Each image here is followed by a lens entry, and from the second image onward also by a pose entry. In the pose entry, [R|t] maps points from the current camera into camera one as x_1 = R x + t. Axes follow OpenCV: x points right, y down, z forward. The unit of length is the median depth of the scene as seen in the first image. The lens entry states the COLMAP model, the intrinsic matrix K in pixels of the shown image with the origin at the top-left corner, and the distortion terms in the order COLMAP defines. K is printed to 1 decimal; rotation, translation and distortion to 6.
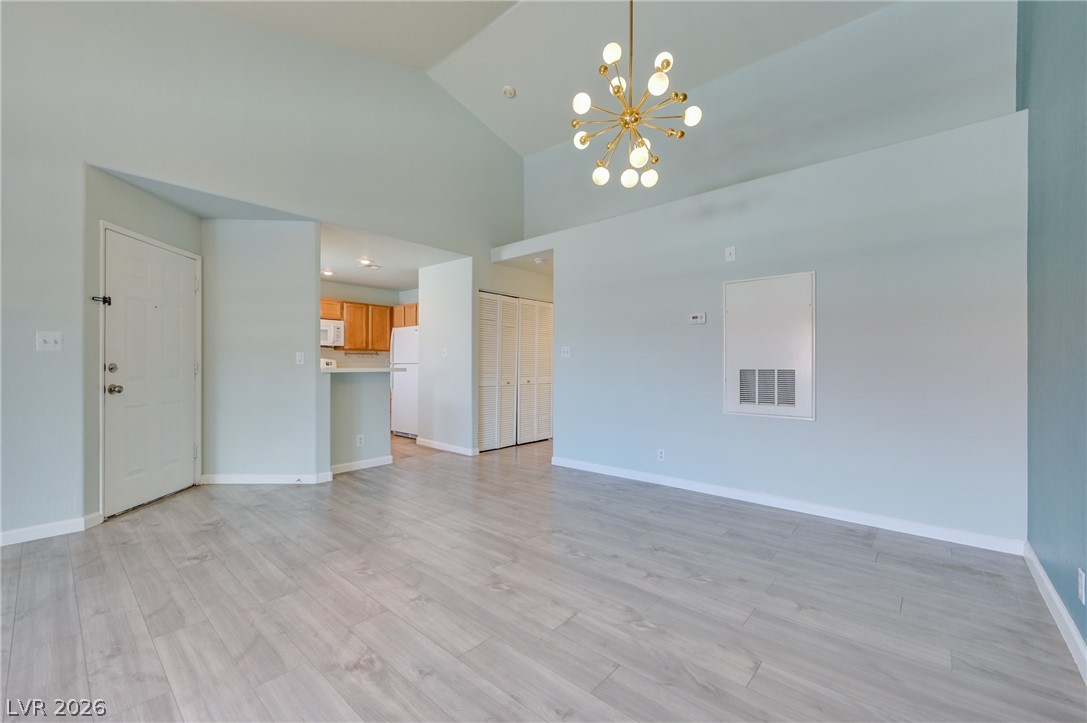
lens RADIAL K [[443.3, 0, 526.5], [0, 443.3, 368.6], [0, 0, 1]] dist [-0.000046, -0.000562]
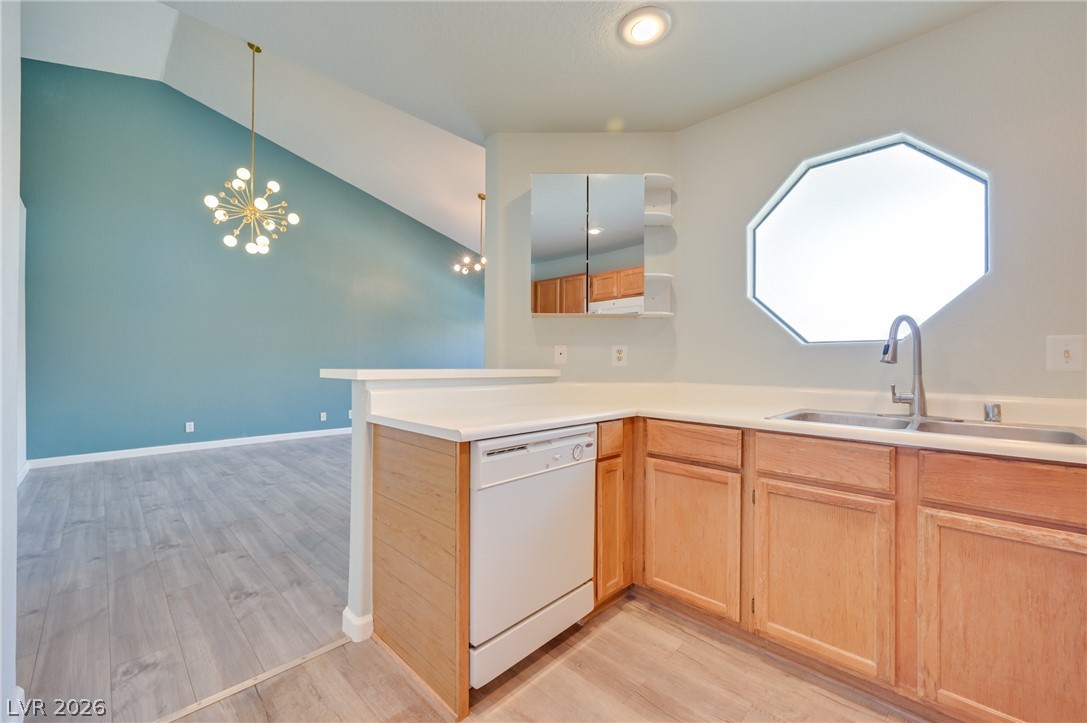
lens RADIAL K [[443.3, 0, 557.9], [0, 443.3, 364.0], [0, 0, 1]] dist [-0.000046, -0.000562]
pose [[-0.999854, -0.009599, 0.014107, -0.844540], [-0.009422, 0.999876, 0.012591, -0.024439], [-0.014226, 0.012456, -0.999821, 2.374060]]
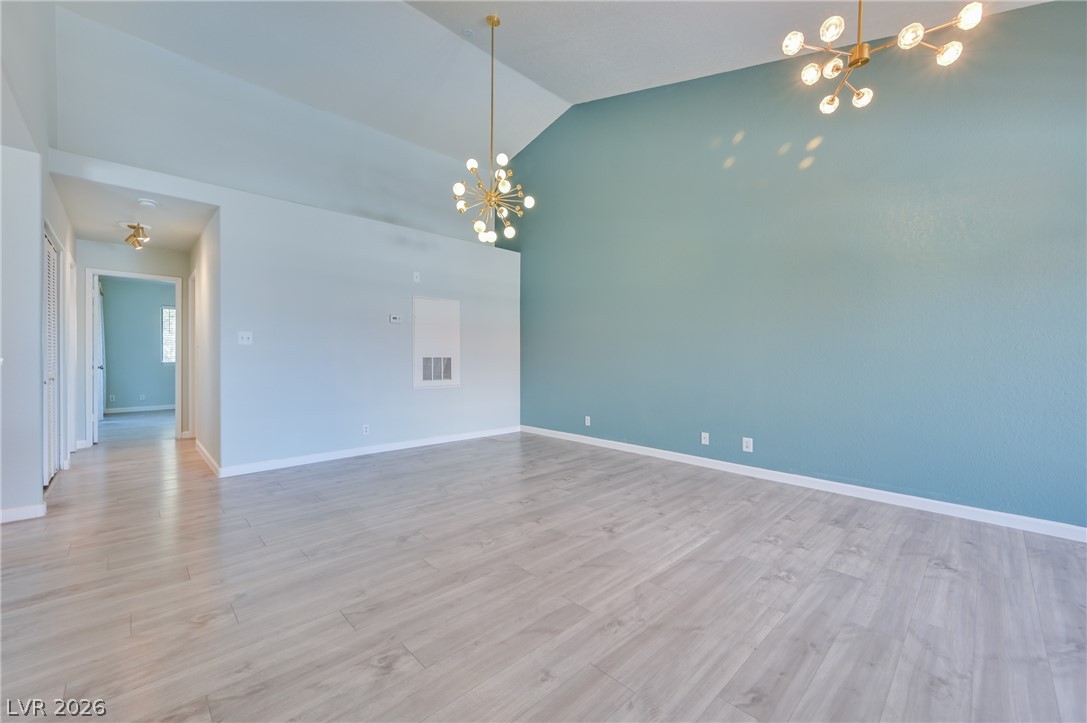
lens RADIAL K [[432.9, 0, 537.3], [0, 432.9, 359.8], [0, 0, 1]] dist [-0.005490, 0.001769]
pose [[0.066376, -0.009593, 0.997749, -1.166390], [0.000259, 0.999954, 0.009597, -0.005617], [-0.997795, -0.000379, 0.066375, 0.658210]]
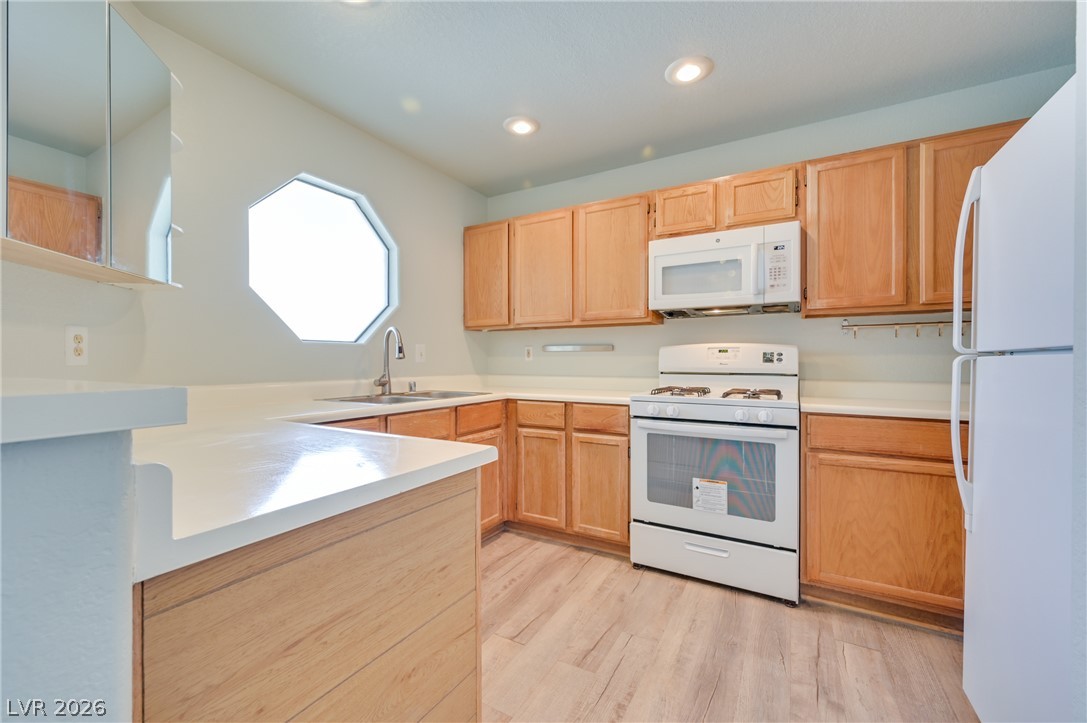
lens RADIAL K [[443.3, 0, 527.2], [0, 443.3, 365.5], [0, 0, 1]] dist [-0.000046, -0.000562]
pose [[0.205492, 0.006660, -0.978636, -0.383774], [-0.004291, 0.999973, 0.005904, -0.015787], [0.978649, 0.002986, 0.205515, 1.872459]]
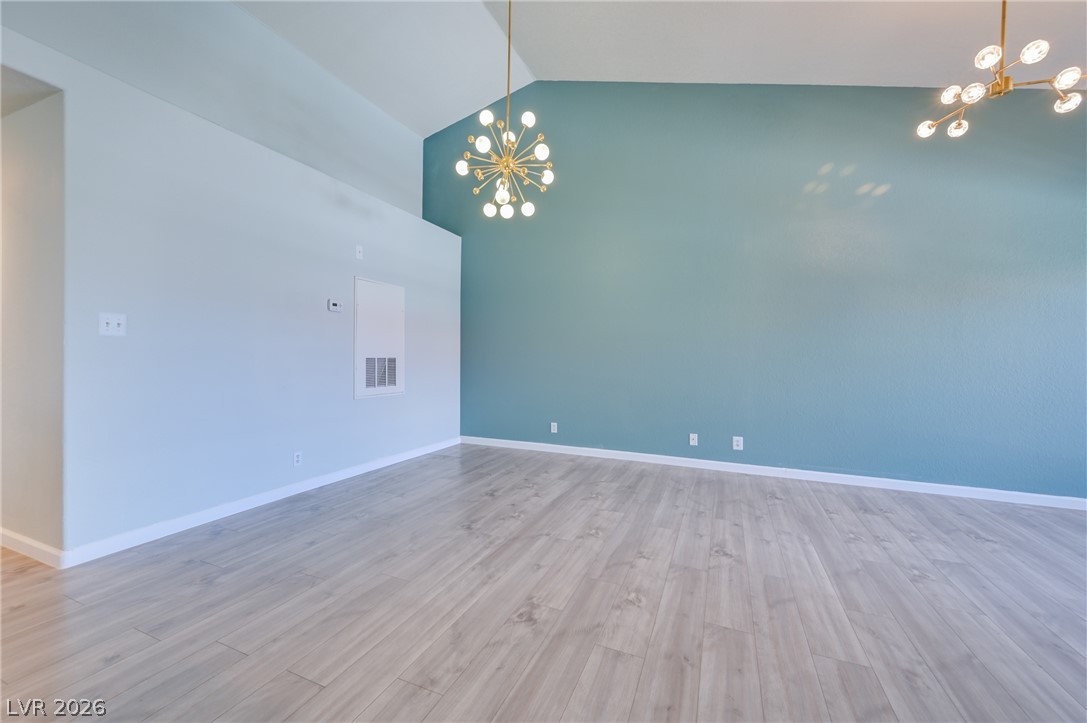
lens RADIAL K [[432.9, 0, 538.1], [0, 432.9, 359.9], [0, 0, 1]] dist [-0.005490, 0.001769]
pose [[-0.330358, -0.012065, 0.943779, -0.888215], [-0.008274, 0.999917, 0.009886, -0.008707], [-0.943819, -0.004543, -0.330430, 1.191116]]
